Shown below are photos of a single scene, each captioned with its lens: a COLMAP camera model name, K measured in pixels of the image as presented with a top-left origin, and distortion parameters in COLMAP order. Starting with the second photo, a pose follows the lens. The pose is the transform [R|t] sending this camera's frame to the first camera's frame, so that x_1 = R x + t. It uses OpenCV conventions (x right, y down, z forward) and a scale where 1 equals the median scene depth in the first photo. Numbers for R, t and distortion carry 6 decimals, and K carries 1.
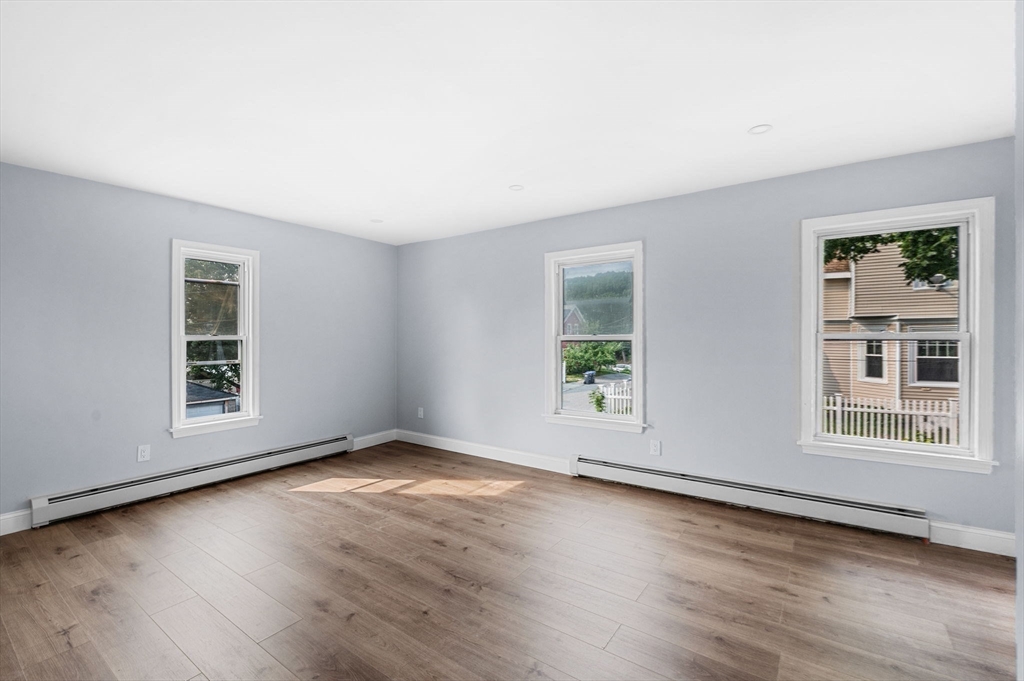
lens RADIAL K [[438.9, 0, 512.8], [0, 438.9, 333.4], [0, 0, 1]] dist [-0.013416, 0.000017]
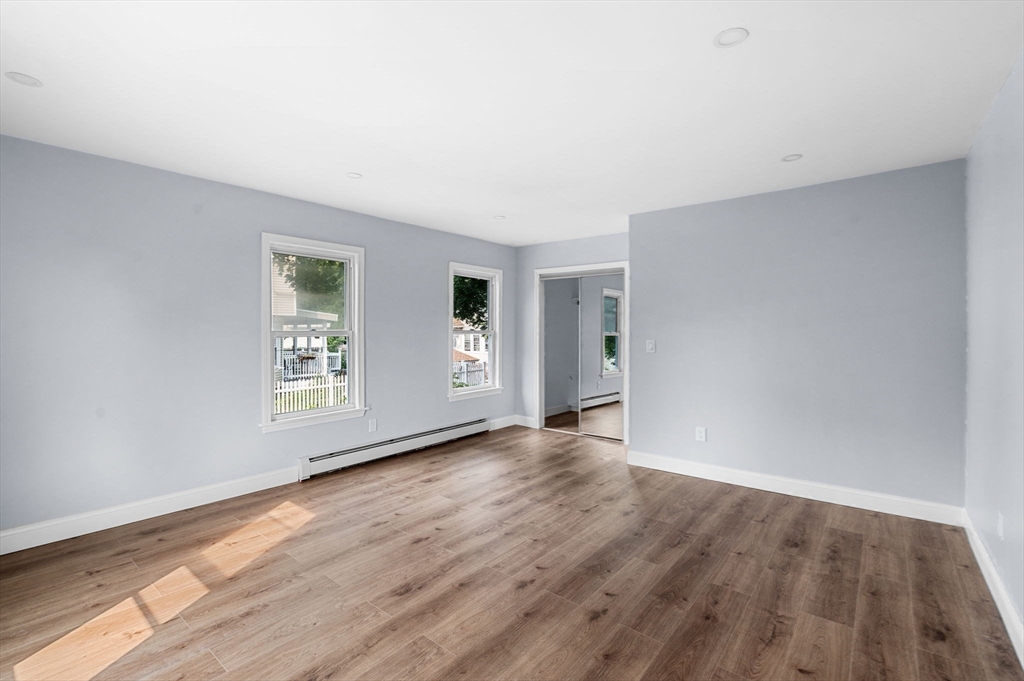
lens RADIAL K [[438.9, 0, 512.8], [0, 438.9, 333.4], [0, 0, 1]] dist [-0.013416, 0.000017]
pose [[0.093831, -0.002991, 0.995584, -0.826350], [-0.007591, 0.999964, 0.003720, 0.003536], [-0.995559, -0.007906, 0.093805, 0.512238]]
